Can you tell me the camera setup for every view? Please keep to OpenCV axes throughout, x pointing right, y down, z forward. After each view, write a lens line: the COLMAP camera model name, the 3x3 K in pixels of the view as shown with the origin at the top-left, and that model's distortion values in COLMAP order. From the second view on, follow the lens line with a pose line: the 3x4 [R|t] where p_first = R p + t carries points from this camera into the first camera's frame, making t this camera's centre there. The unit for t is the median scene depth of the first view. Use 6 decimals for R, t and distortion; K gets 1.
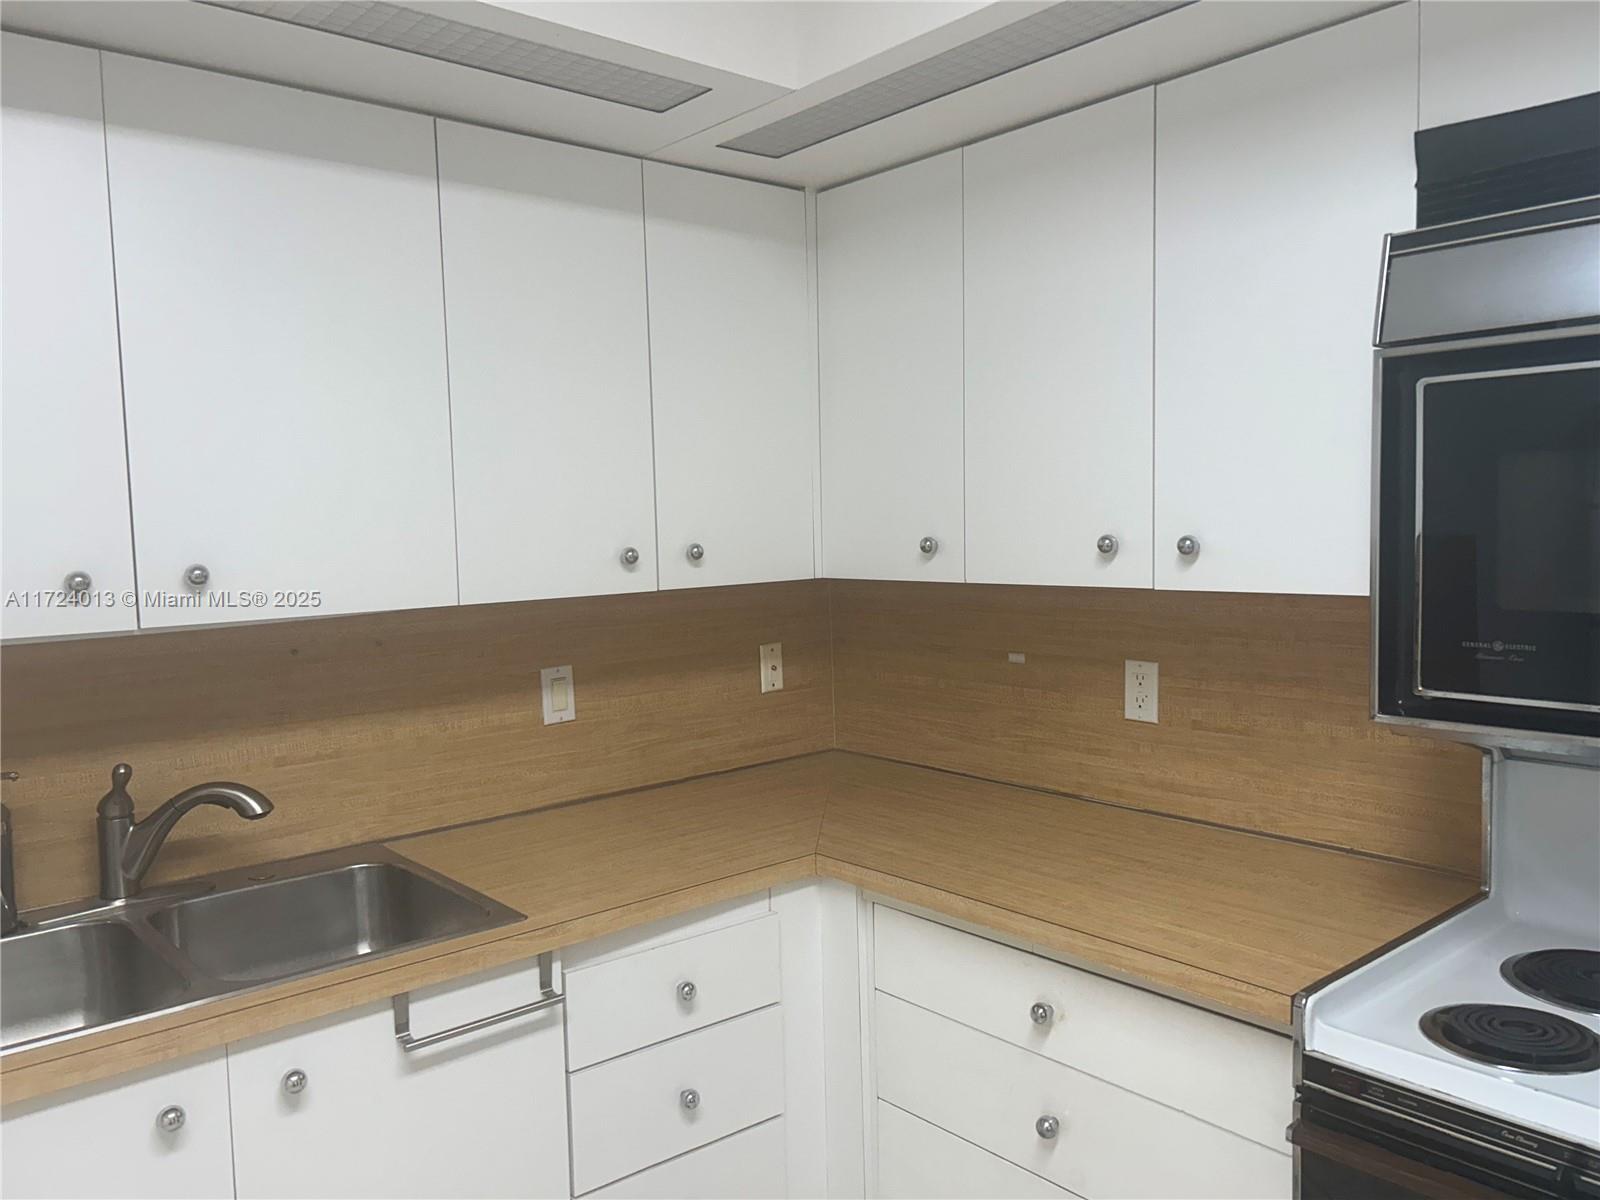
lens RADIAL K [[1202.3, 0, 797.6], [0, 1202.3, 599.3], [0, 0, 1]] dist [0.001239, -0.014850]
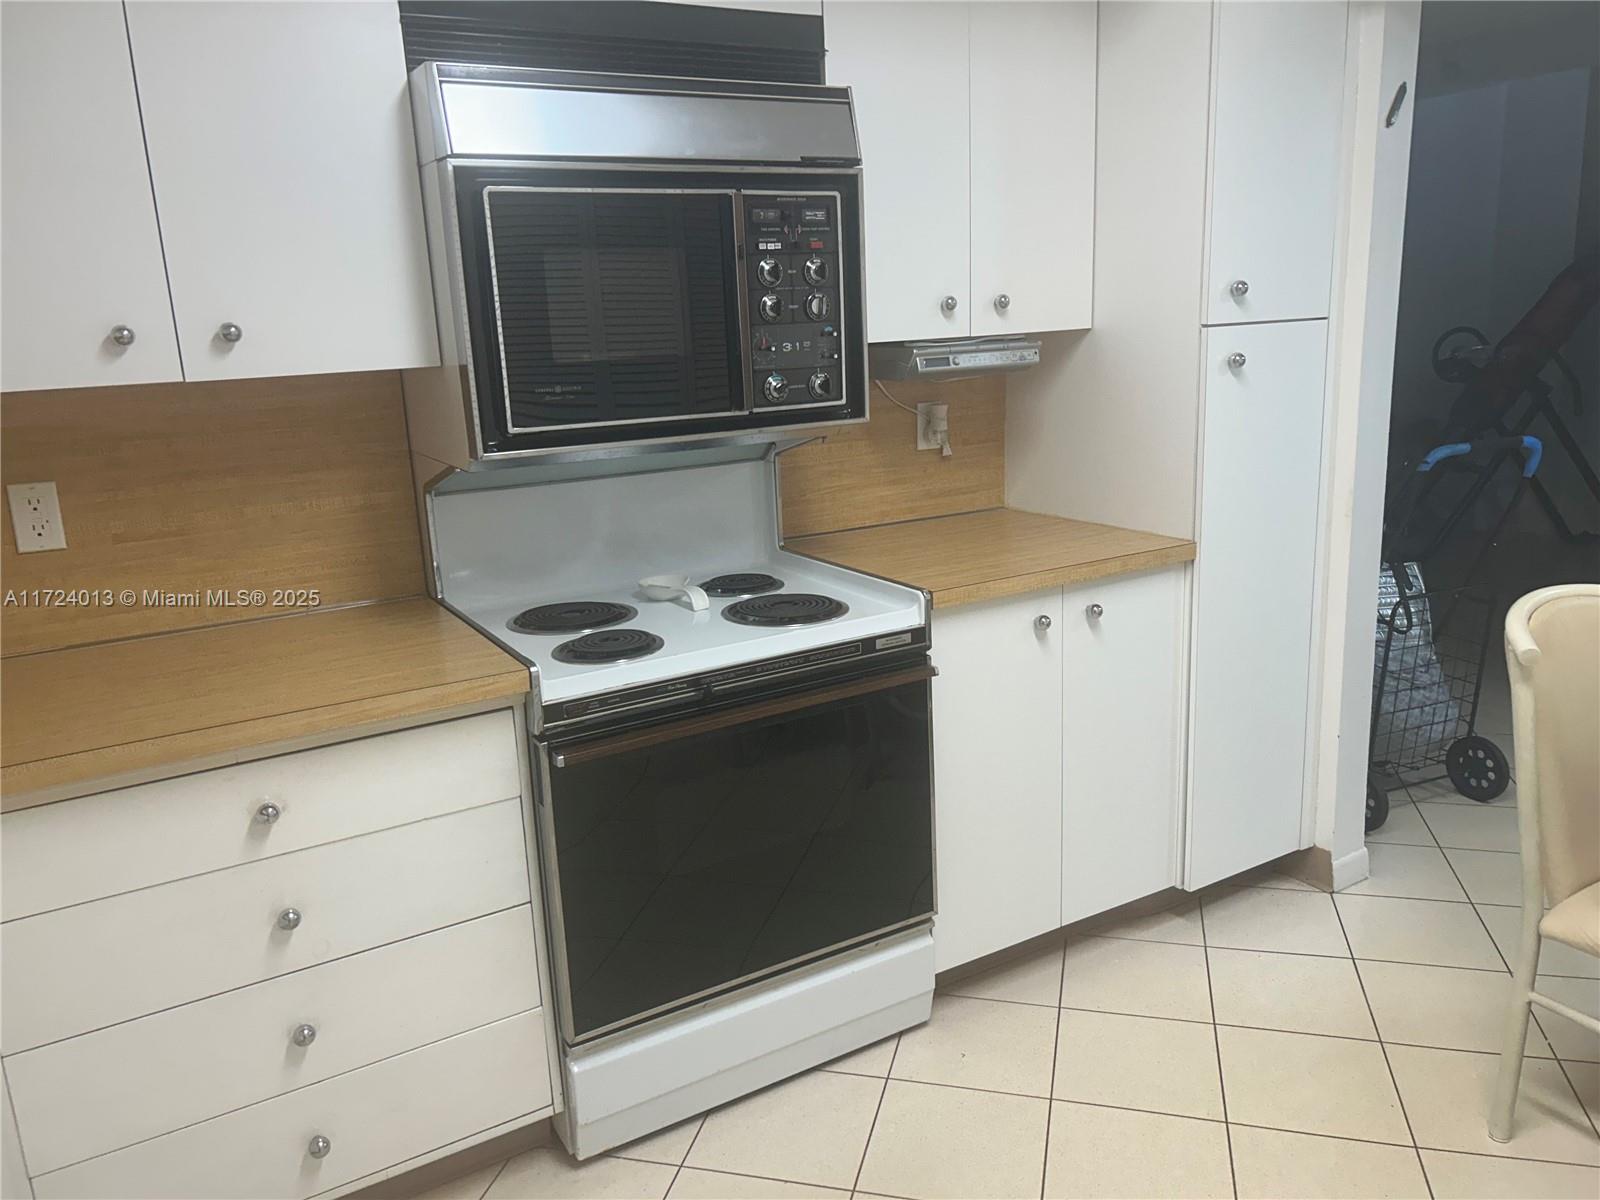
lens RADIAL K [[1202.3, 0, 798.5], [0, 1202.3, 600.6], [0, 0, 1]] dist [0.001239, -0.014850]
pose [[0.150310, -0.213437, 0.965325, -0.619090], [0.101921, 0.974560, 0.199610, 0.021352], [-0.983371, 0.068384, 0.168240, 0.380110]]
